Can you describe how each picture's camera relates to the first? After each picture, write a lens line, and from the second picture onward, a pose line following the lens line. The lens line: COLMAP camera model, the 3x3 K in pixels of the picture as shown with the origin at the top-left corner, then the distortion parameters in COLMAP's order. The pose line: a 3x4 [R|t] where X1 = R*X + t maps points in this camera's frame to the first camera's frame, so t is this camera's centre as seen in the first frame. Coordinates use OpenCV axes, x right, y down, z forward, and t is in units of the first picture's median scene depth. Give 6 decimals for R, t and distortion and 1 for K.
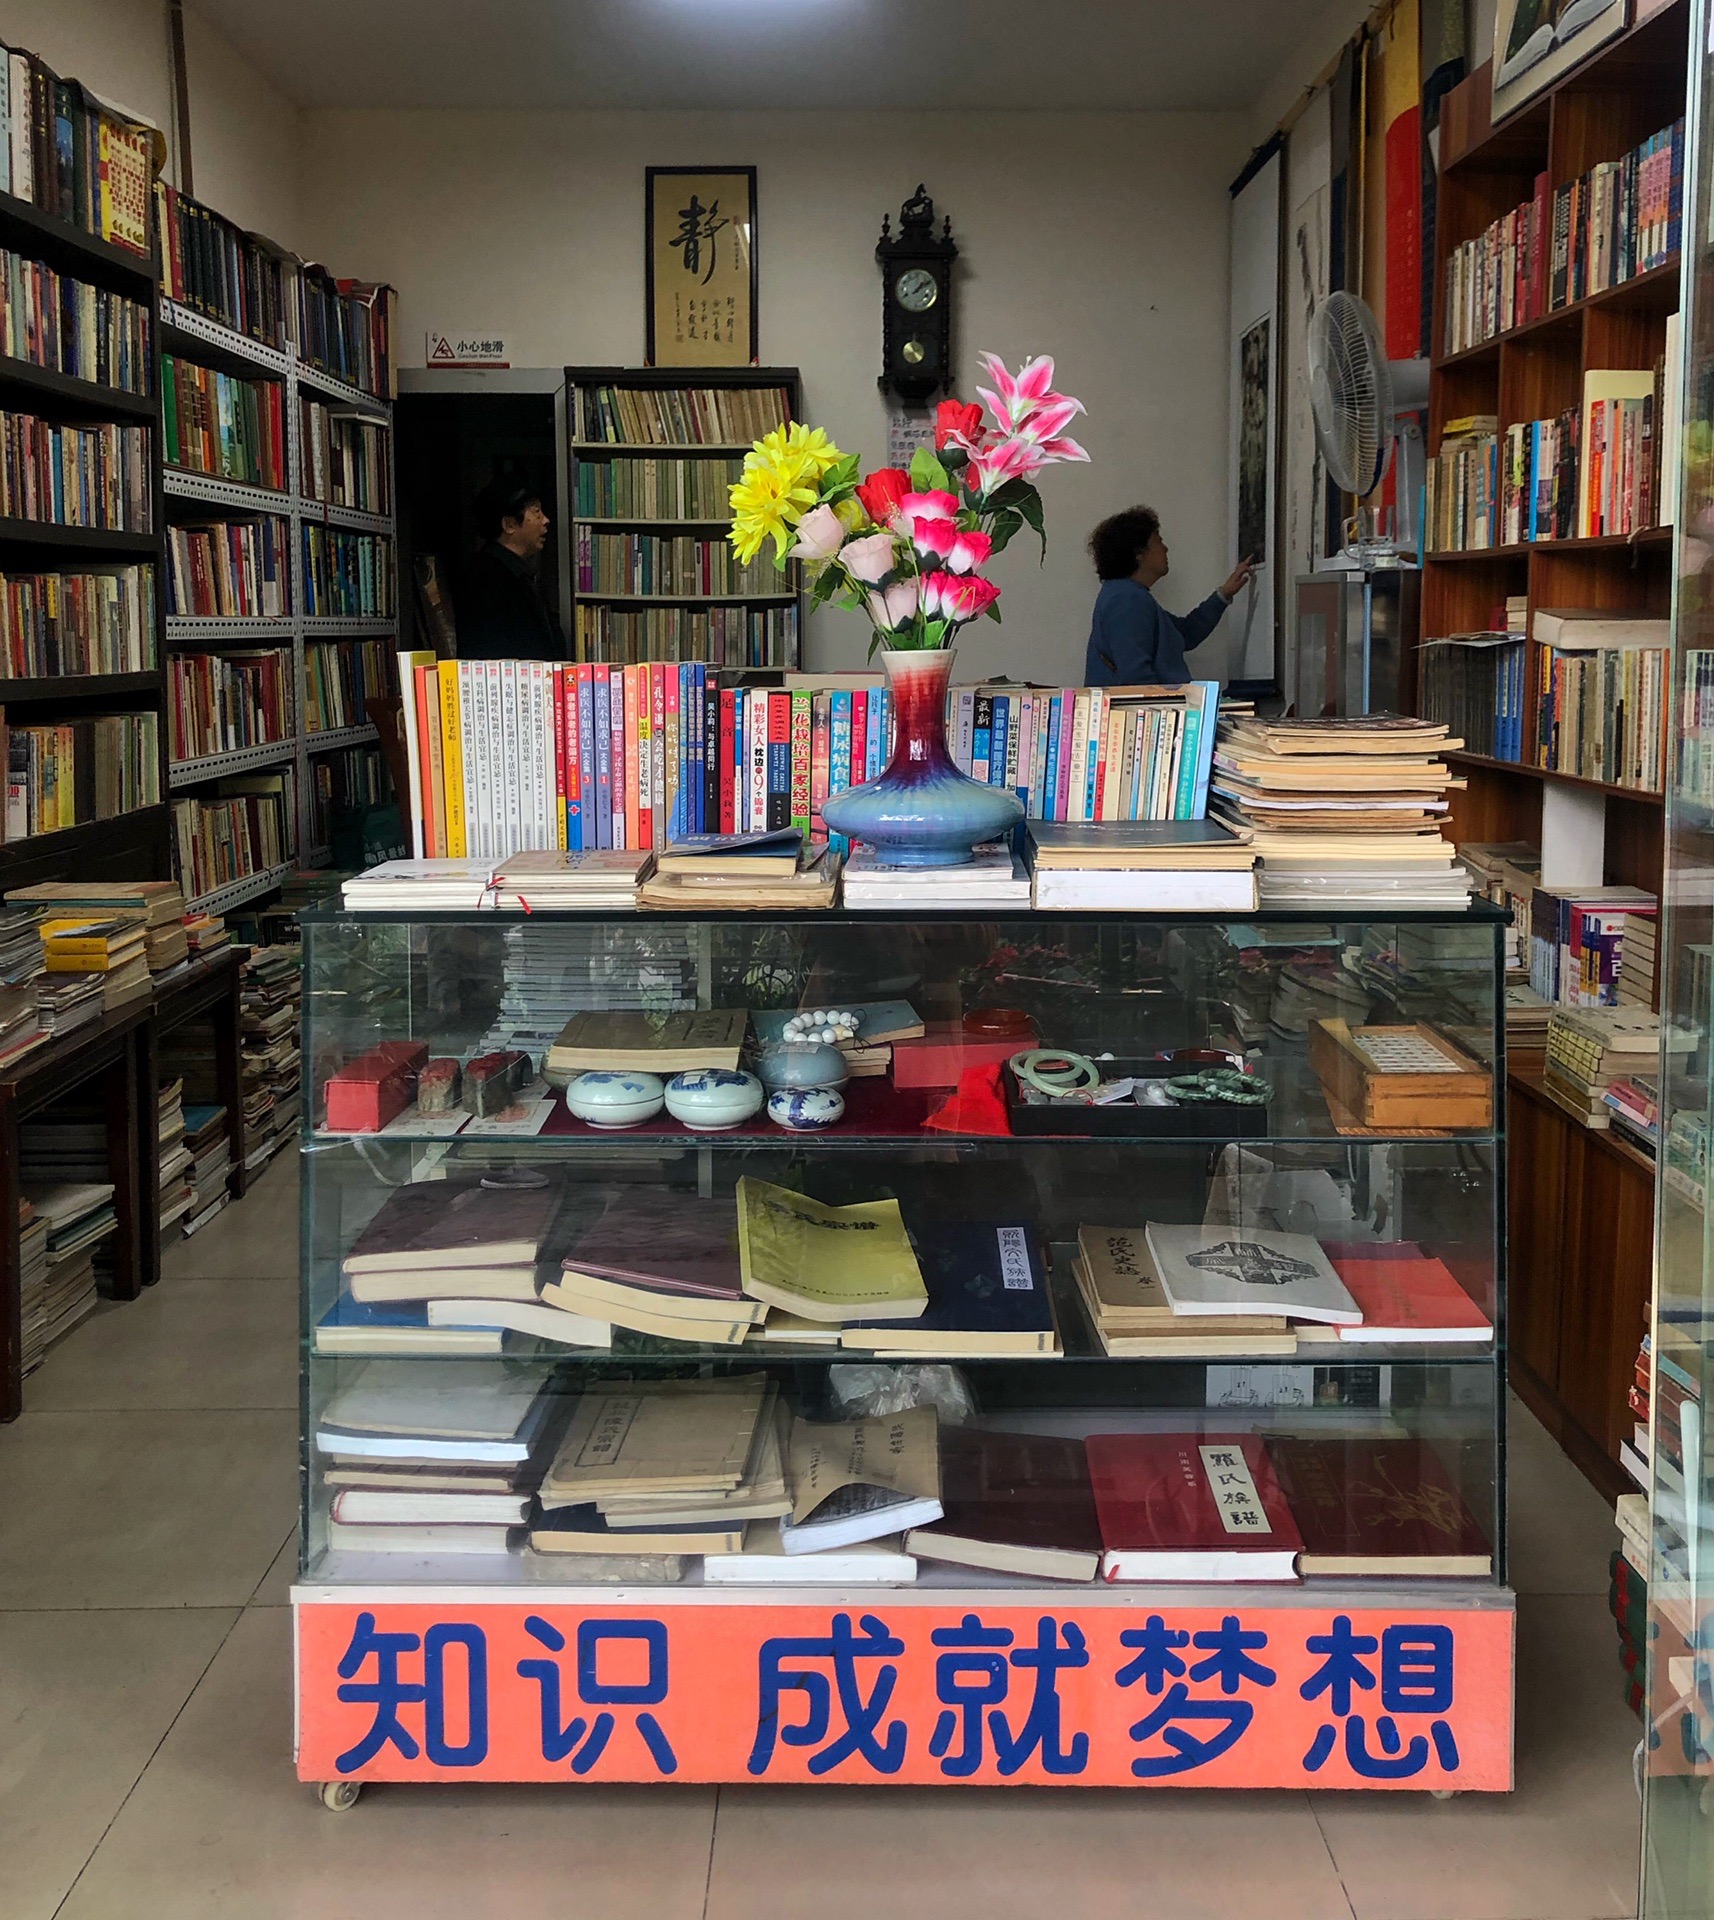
lens RADIAL K [[1901.7, 0, 857.4], [0, 1901.7, 750.8], [0, 0, 1]] dist [0.034673, -0.005152]
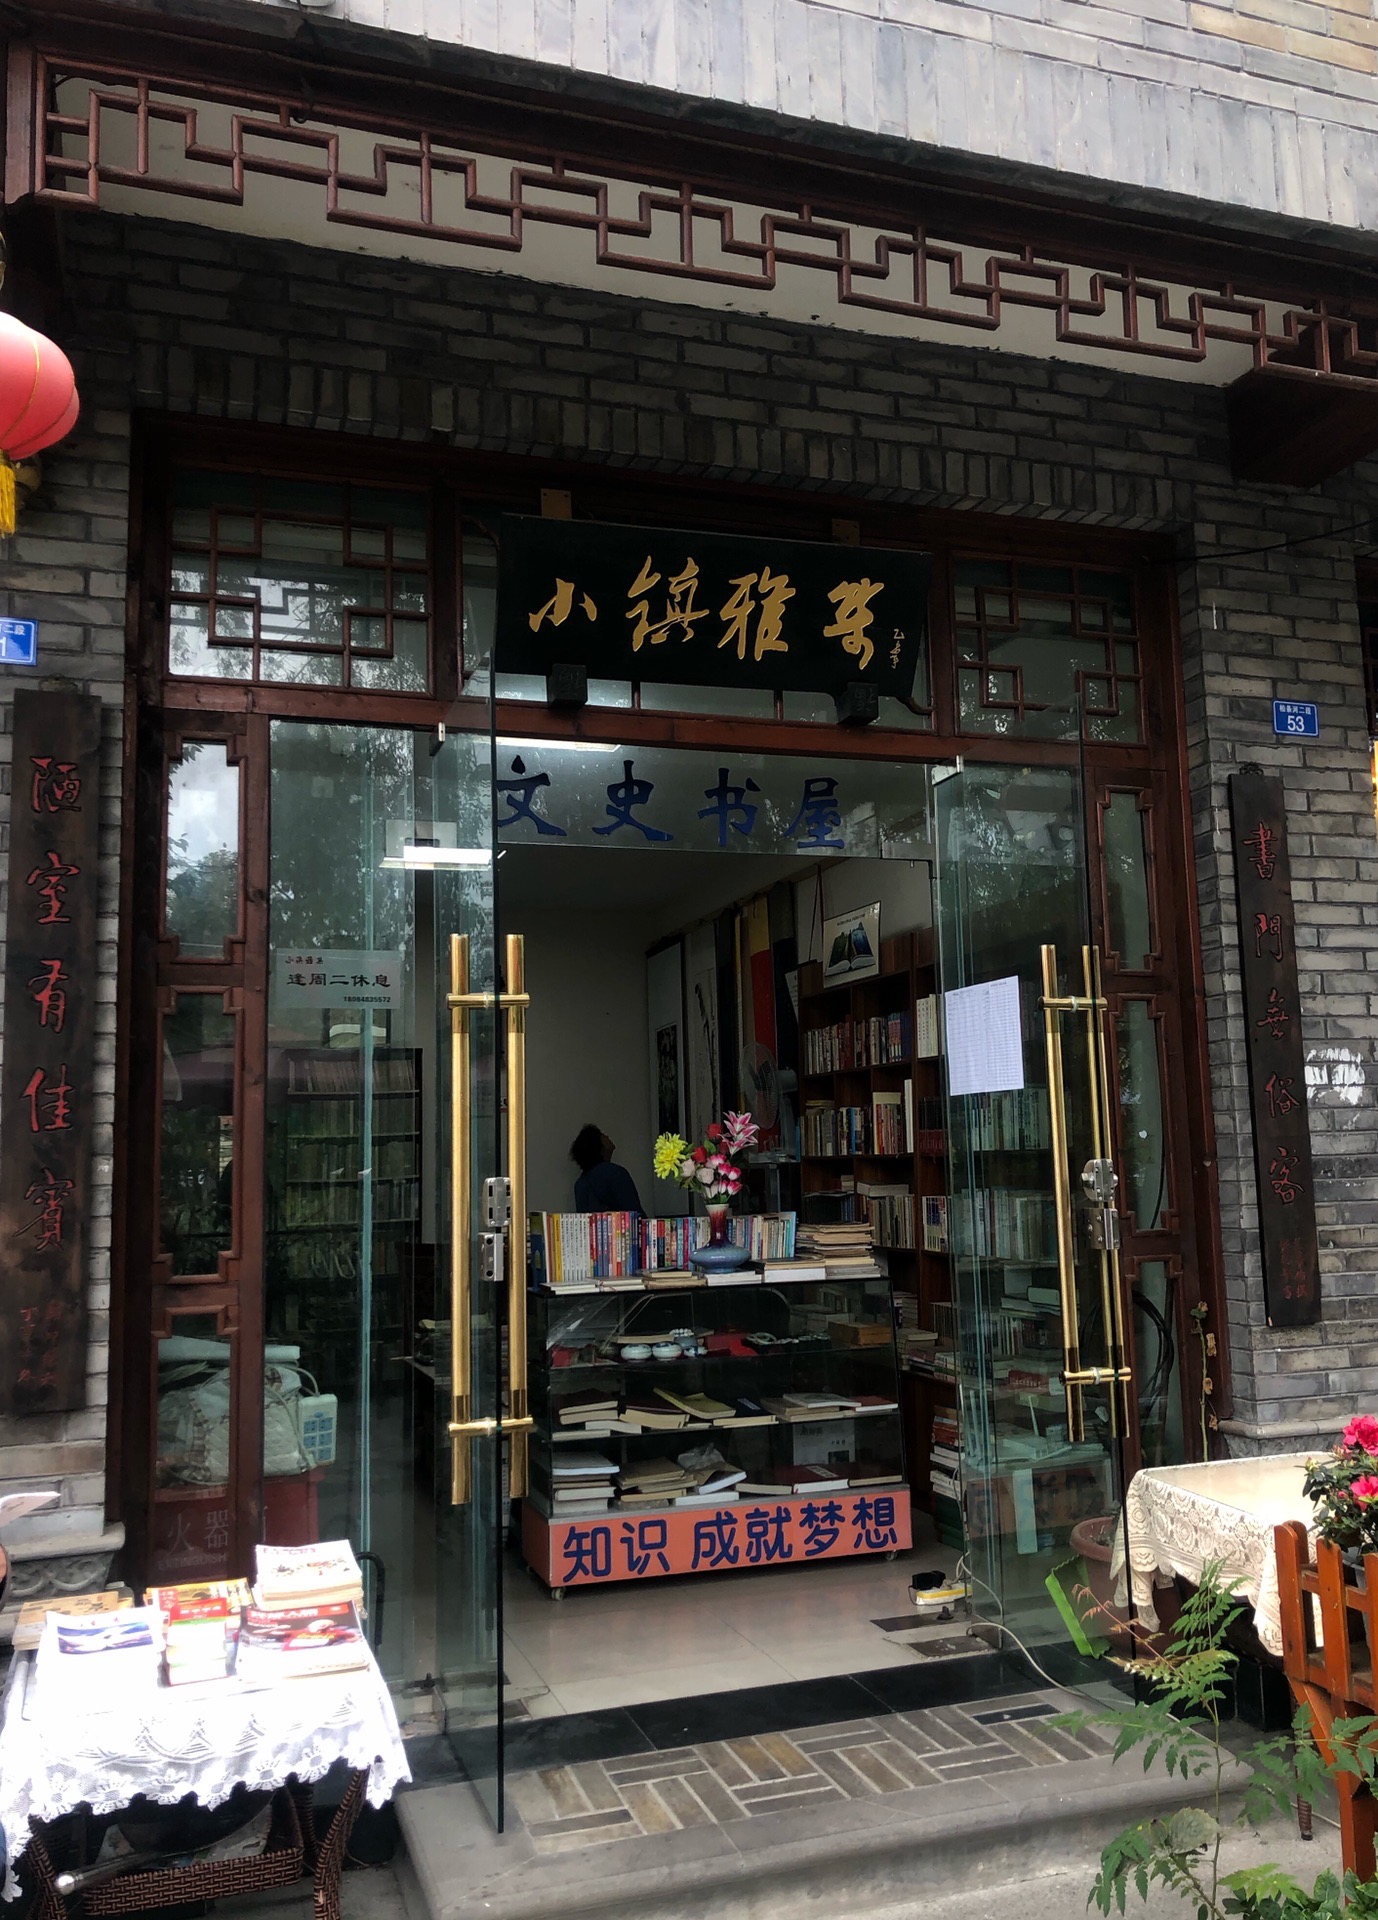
lens RADIAL K [[1551.8, 0, 689.0], [0, 1551.8, 960.0], [0, 0, 1]] dist [0.005681, -0.001398]
pose [[0.950403, 0.015049, 0.310656, -0.865004], [0.049197, 0.978980, -0.197934, 0.060981], [-0.307104, 0.203401, 0.929685, -1.561055]]
